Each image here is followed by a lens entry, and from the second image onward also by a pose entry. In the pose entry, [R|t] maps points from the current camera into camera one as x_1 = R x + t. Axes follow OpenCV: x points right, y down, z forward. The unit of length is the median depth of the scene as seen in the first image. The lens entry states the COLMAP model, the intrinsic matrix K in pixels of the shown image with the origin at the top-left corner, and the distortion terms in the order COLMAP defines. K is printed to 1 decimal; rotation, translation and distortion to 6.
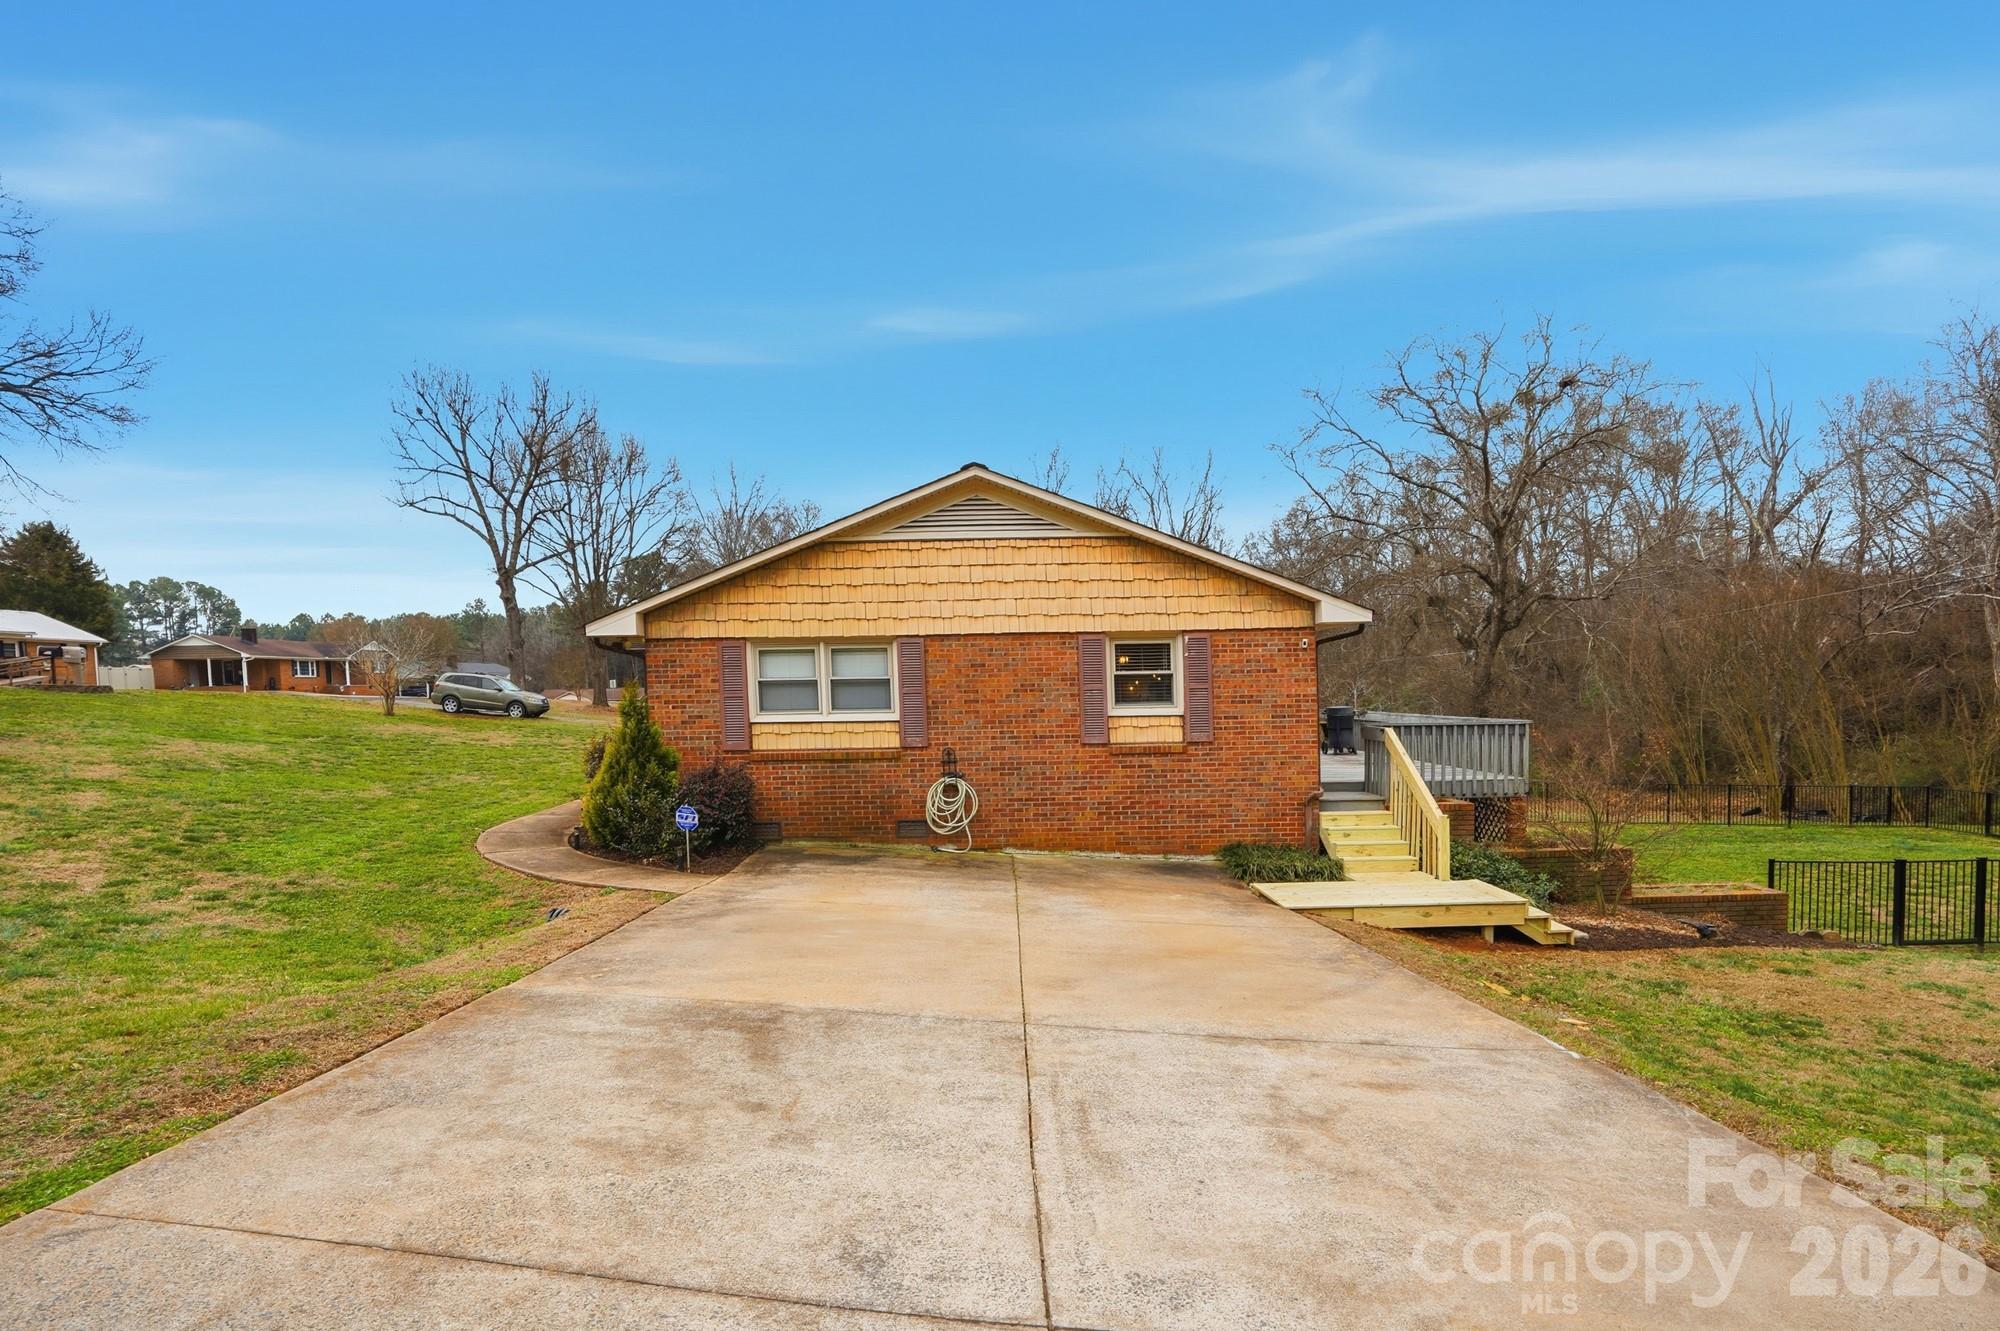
lens RADIAL K [[1080.0, 0, 1004.0], [0, 1080.0, 735.4], [0, 0, 1]] dist [-0.004994, 0.016050]
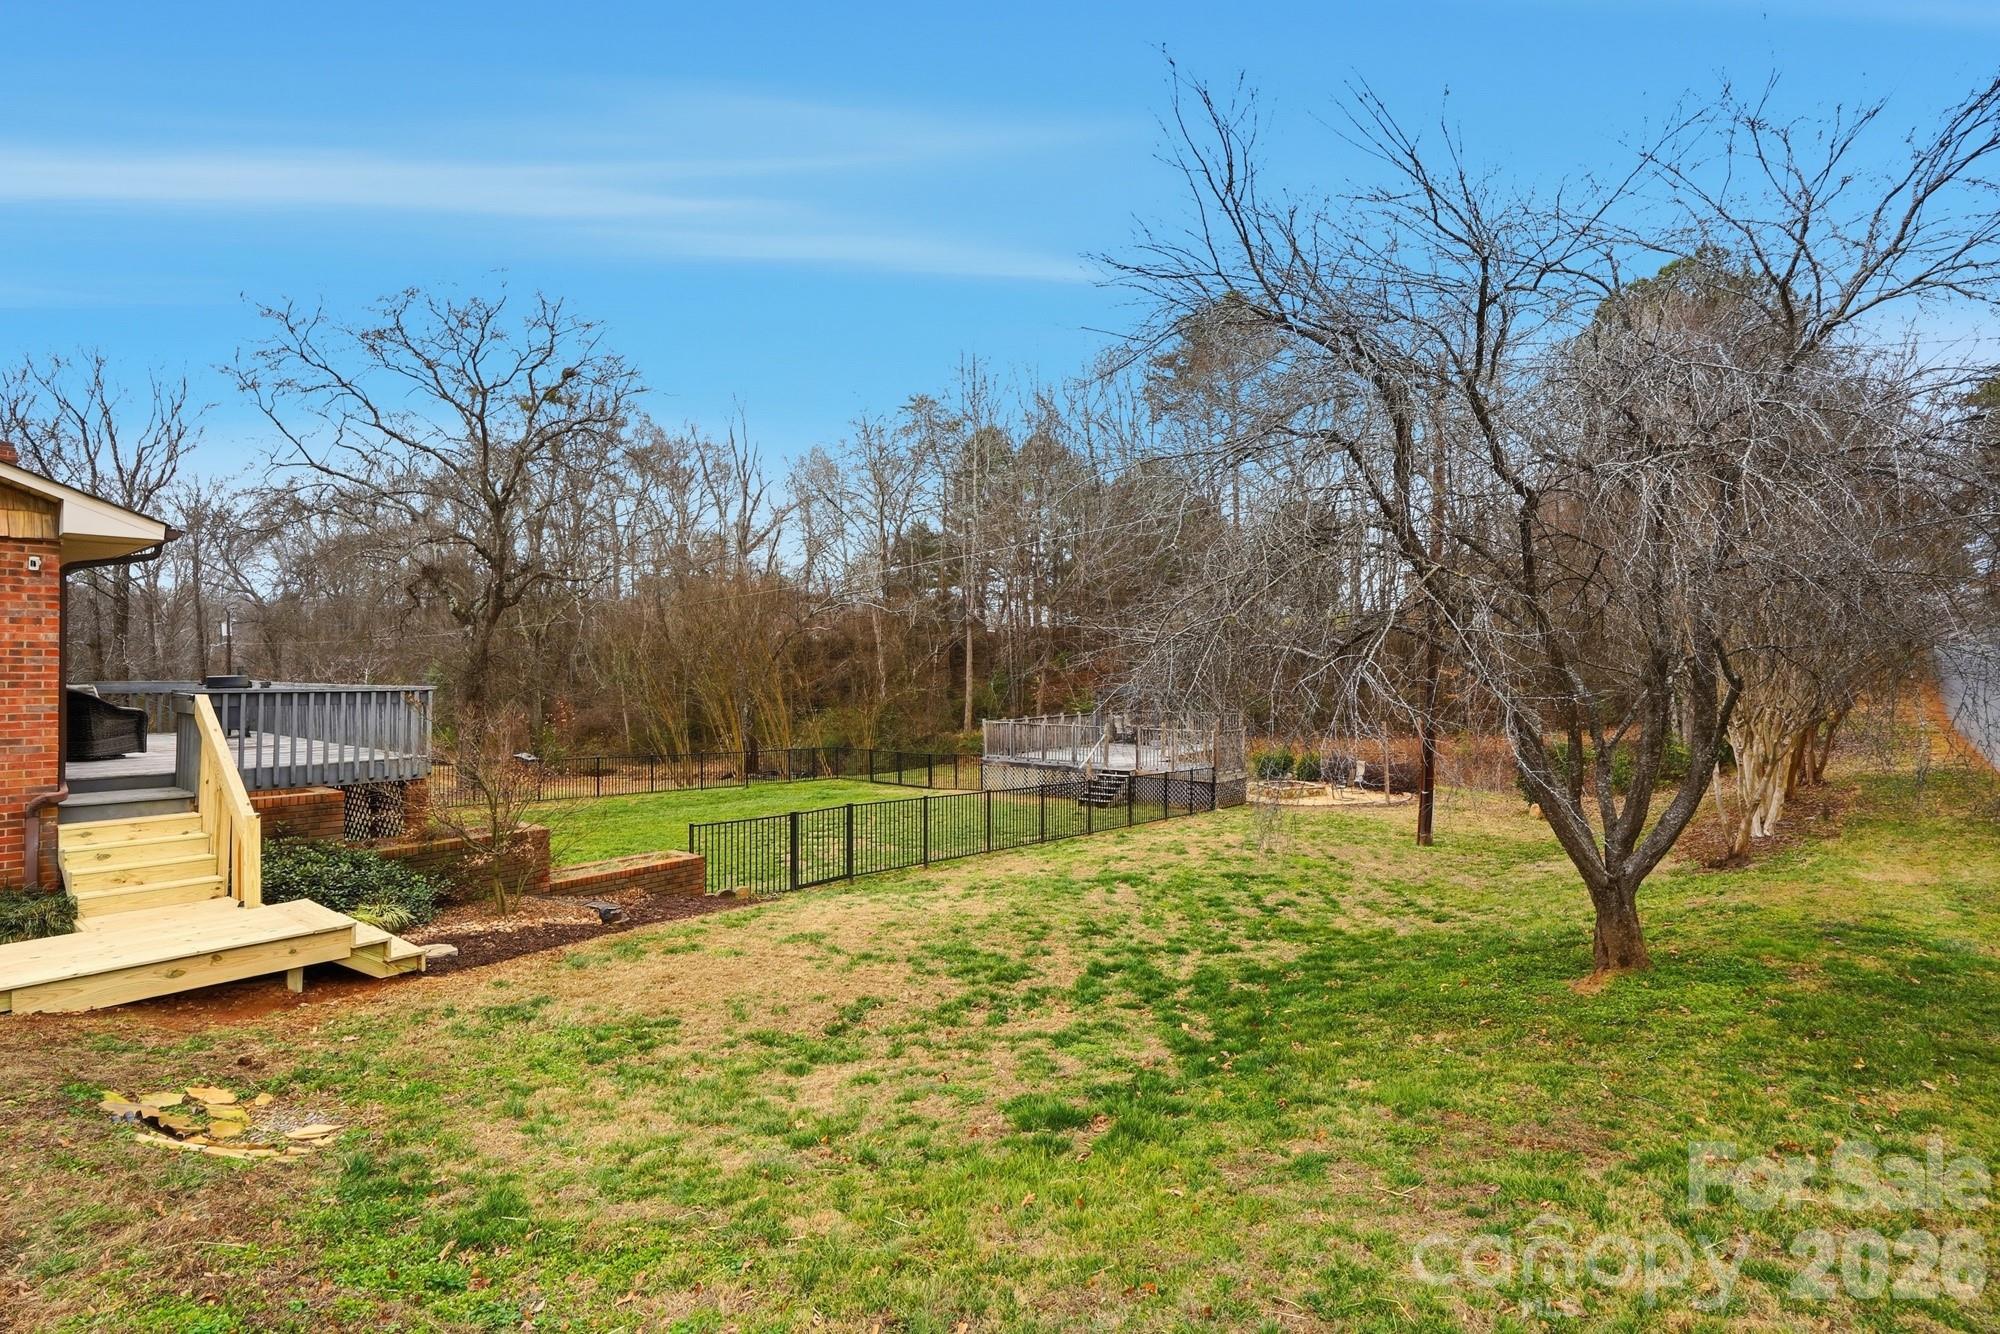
lens RADIAL K [[974.5, 0, 1000.0], [0, 974.5, 667.0], [0, 0, 1]] dist [0.029822, 0.000476]
pose [[0.659385, 0.019250, 0.751559, 0.221210], [0.021577, 0.998776, -0.044514, 0.015944], [-0.751496, 0.045568, 0.658162, 0.186475]]
